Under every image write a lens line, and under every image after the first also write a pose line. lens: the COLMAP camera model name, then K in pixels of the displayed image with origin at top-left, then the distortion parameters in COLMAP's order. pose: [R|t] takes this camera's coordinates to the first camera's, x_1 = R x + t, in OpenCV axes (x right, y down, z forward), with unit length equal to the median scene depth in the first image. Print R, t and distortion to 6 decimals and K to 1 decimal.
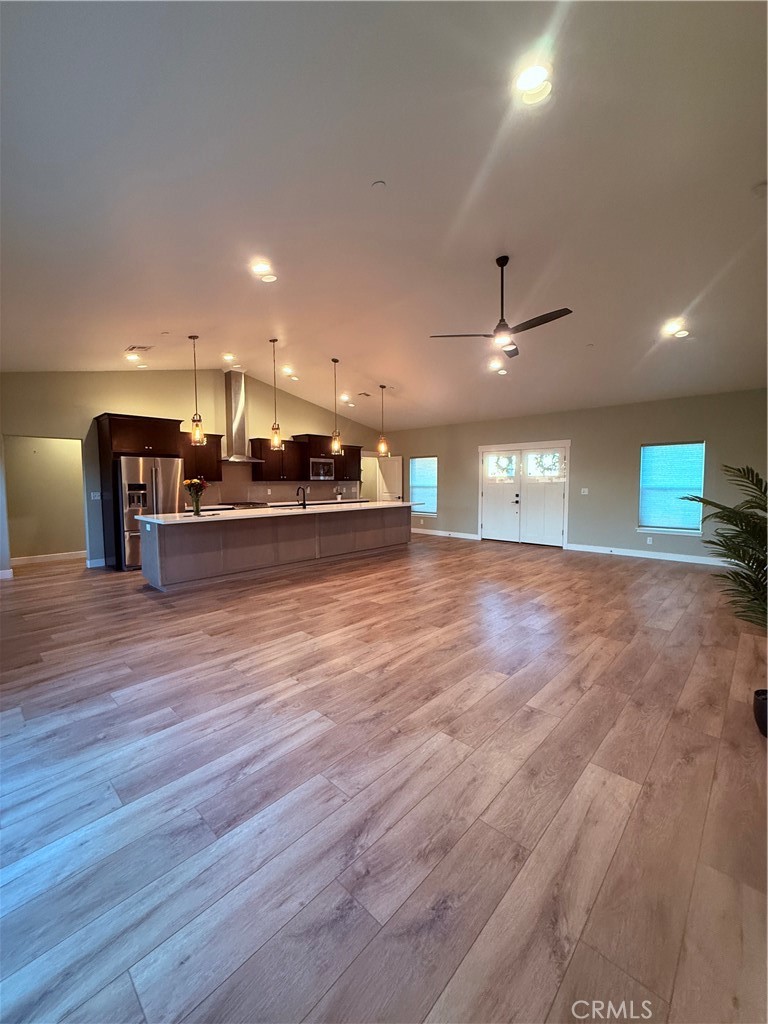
lens RADIAL K [[408.5, 0, 384.0], [0, 408.5, 511.1], [0, 0, 1]] dist [-0.000635, -0.000290]
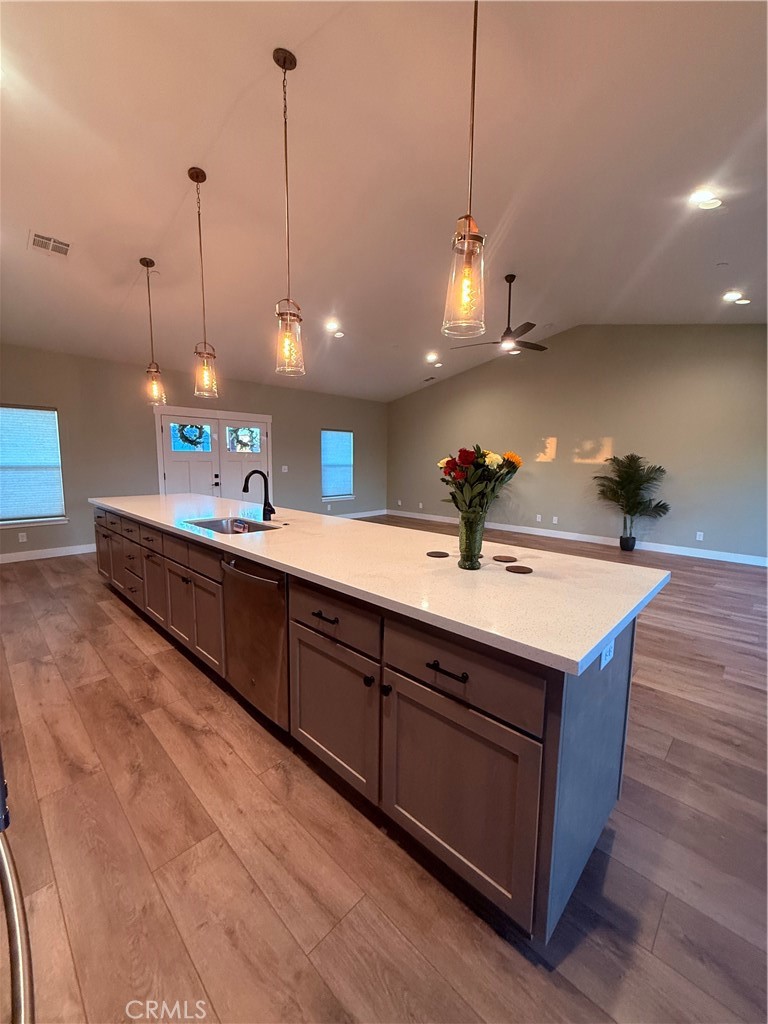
lens RADIAL K [[408.5, 0, 385.2], [0, 408.5, 509.5], [0, 0, 1]] dist [-0.000635, -0.000290]
pose [[0.010758, -0.117862, 0.992972, -0.659198], [0.064017, 0.991073, 0.116943, -0.063369], [-0.997891, 0.062309, 0.018207, 0.916336]]
